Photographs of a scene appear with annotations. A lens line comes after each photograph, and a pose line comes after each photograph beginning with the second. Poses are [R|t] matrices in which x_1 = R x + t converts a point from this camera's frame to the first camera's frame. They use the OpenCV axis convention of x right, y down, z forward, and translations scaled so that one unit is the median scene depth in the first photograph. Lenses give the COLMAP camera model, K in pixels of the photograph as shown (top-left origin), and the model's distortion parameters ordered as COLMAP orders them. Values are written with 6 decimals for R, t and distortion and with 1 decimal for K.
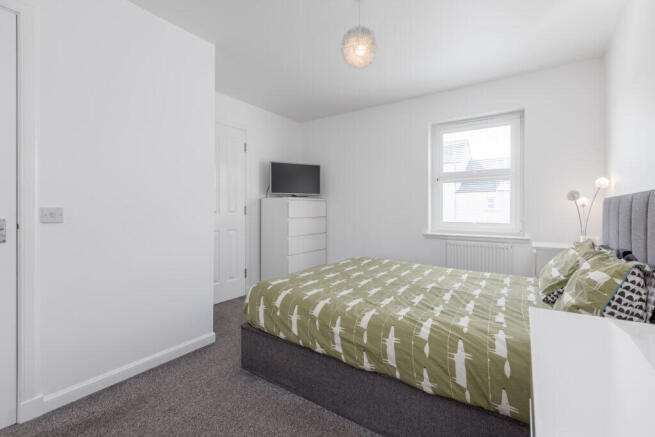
lens RADIAL K [[295.2, 0, 328.7], [0, 295.2, 211.7], [0, 0, 1]] dist [-0.001264, -0.000204]
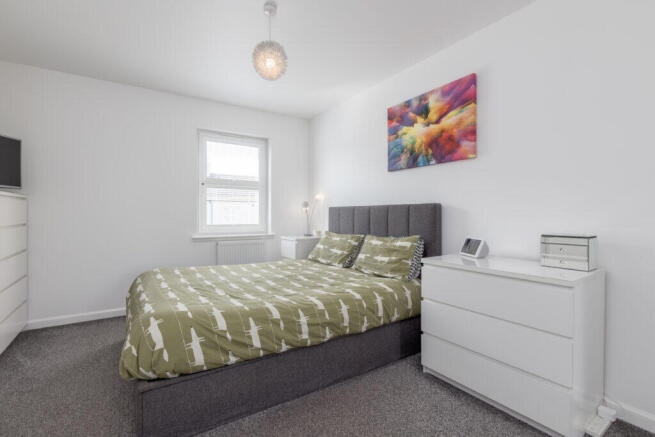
lens RADIAL K [[294.4, 0, 327.5], [0, 294.4, 218.5], [0, 0, 1]] dist [-0.000101, -0.000286]
pose [[0.387665, -0.013059, 0.921708, -0.836091], [0.003389, 0.999913, 0.012742, -0.000724], [-0.921794, -0.001816, 0.387675, 0.418649]]
